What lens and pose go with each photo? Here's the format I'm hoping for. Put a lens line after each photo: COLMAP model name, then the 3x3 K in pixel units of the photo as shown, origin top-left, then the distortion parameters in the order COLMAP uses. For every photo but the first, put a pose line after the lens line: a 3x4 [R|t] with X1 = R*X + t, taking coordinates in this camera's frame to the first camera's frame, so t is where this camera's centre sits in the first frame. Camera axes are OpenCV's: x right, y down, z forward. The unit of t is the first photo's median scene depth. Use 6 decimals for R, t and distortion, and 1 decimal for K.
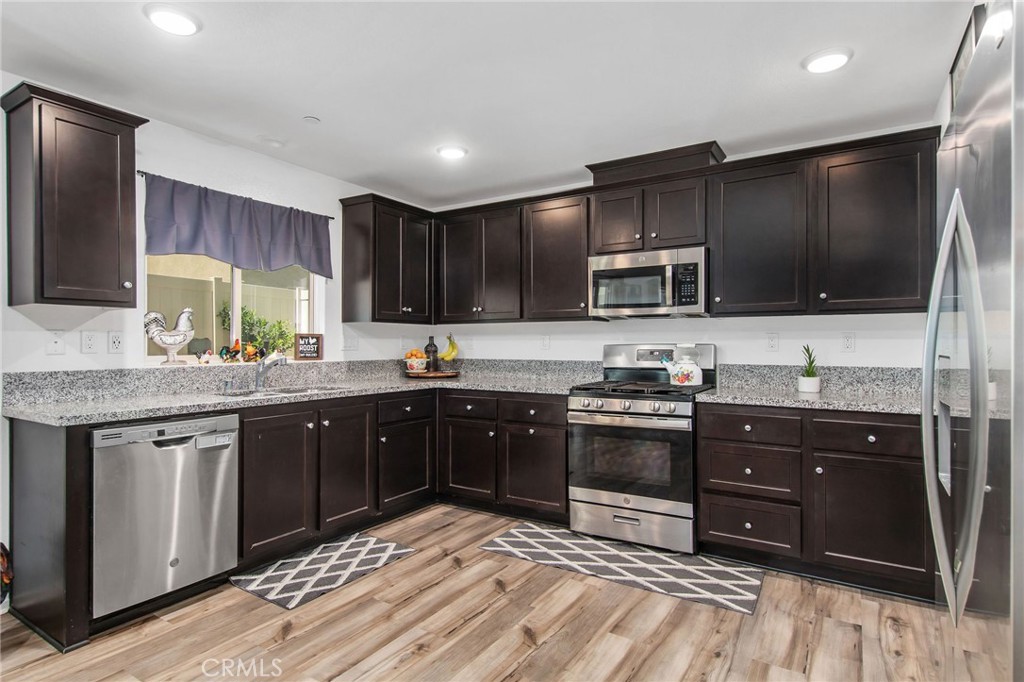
lens RADIAL K [[533.5, 0, 508.6], [0, 533.5, 342.4], [0, 0, 1]] dist [0.004952, -0.000148]
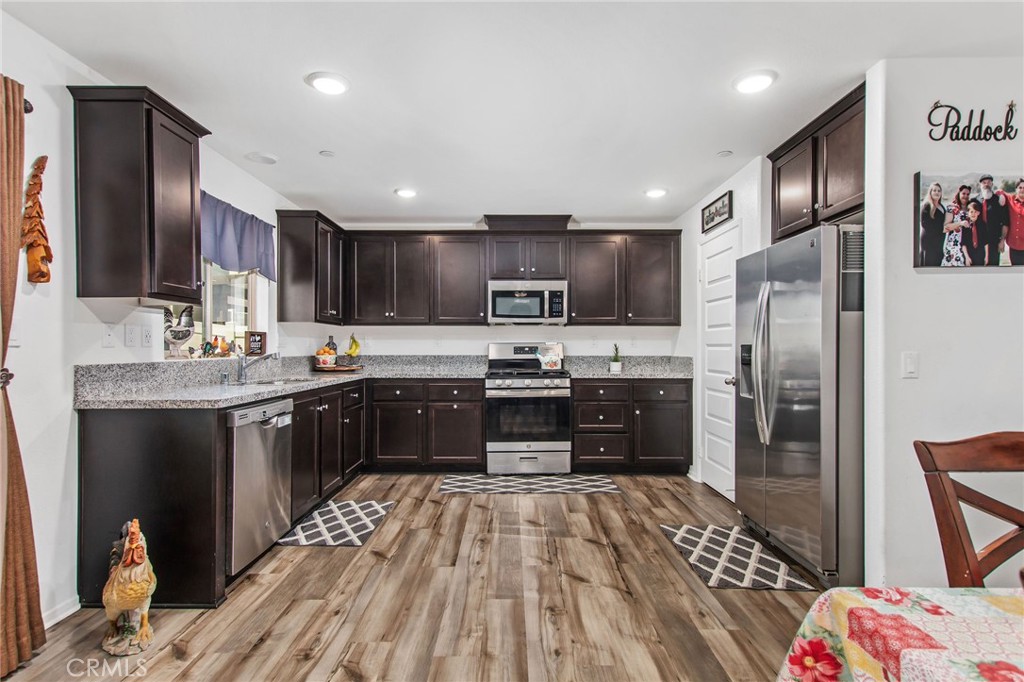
lens RADIAL K [[487.8, 0, 510.9], [0, 487.8, 348.1], [0, 0, 1]] dist [0.003595, 0.000399]
pose [[0.846206, -0.000100, 0.532855, -0.544119], [-0.001915, 0.999993, 0.003230, 0.015366], [-0.532852, -0.003753, 0.846200, -0.133500]]
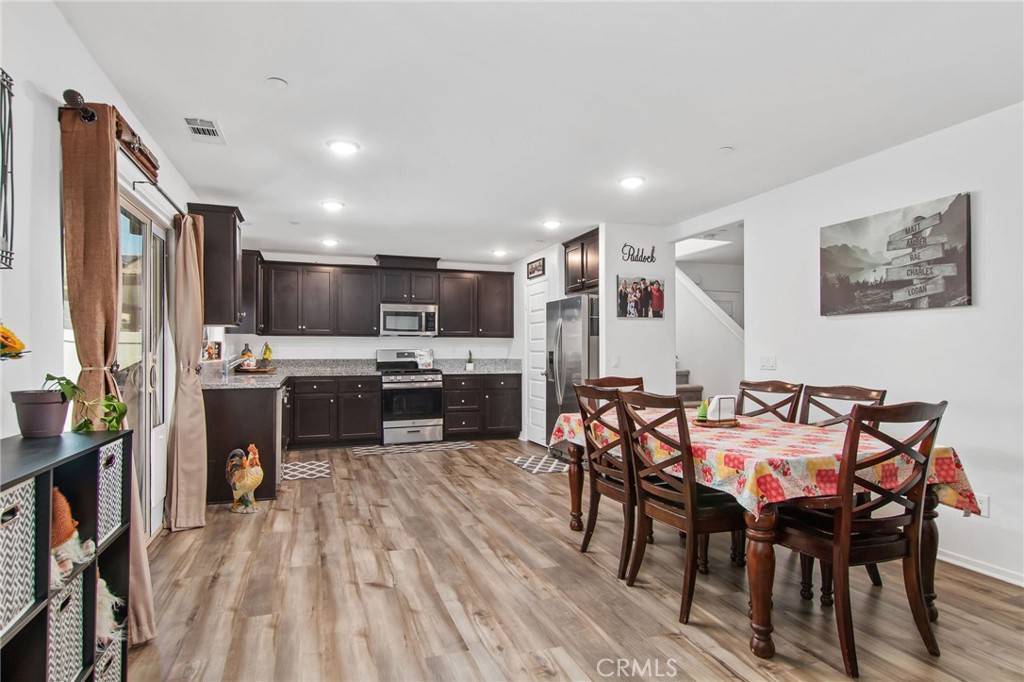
lens RADIAL K [[535.3, 0, 506.4], [0, 535.3, 345.8], [0, 0, 1]] dist [0.000758, 0.000276]
pose [[0.619763, 0.009077, 0.784737, -1.200995], [-0.000933, 0.999941, -0.010829, 0.012320], [-0.784789, 0.005979, 0.619735, -0.599948]]
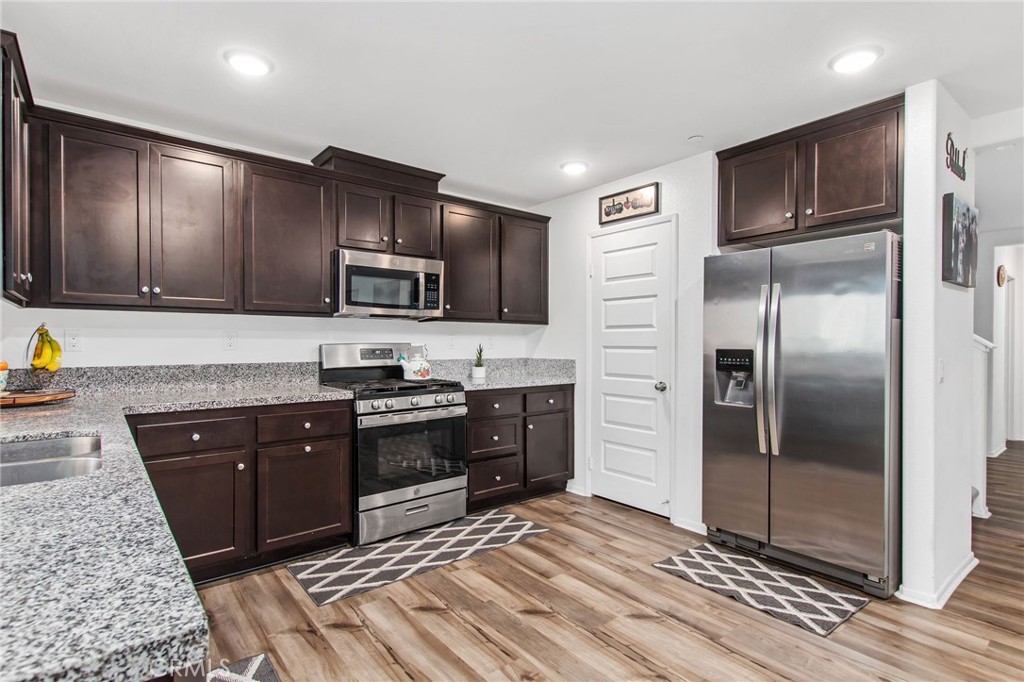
lens RADIAL K [[497.9, 0, 511.3], [0, 497.9, 347.0], [0, 0, 1]] dist [0.010199, -0.000091]
pose [[0.327479, -0.006434, 0.944837, -0.636848], [-0.003827, 0.999960, 0.008135, 0.001801], [-0.944851, -0.006280, 0.327441, 0.493205]]
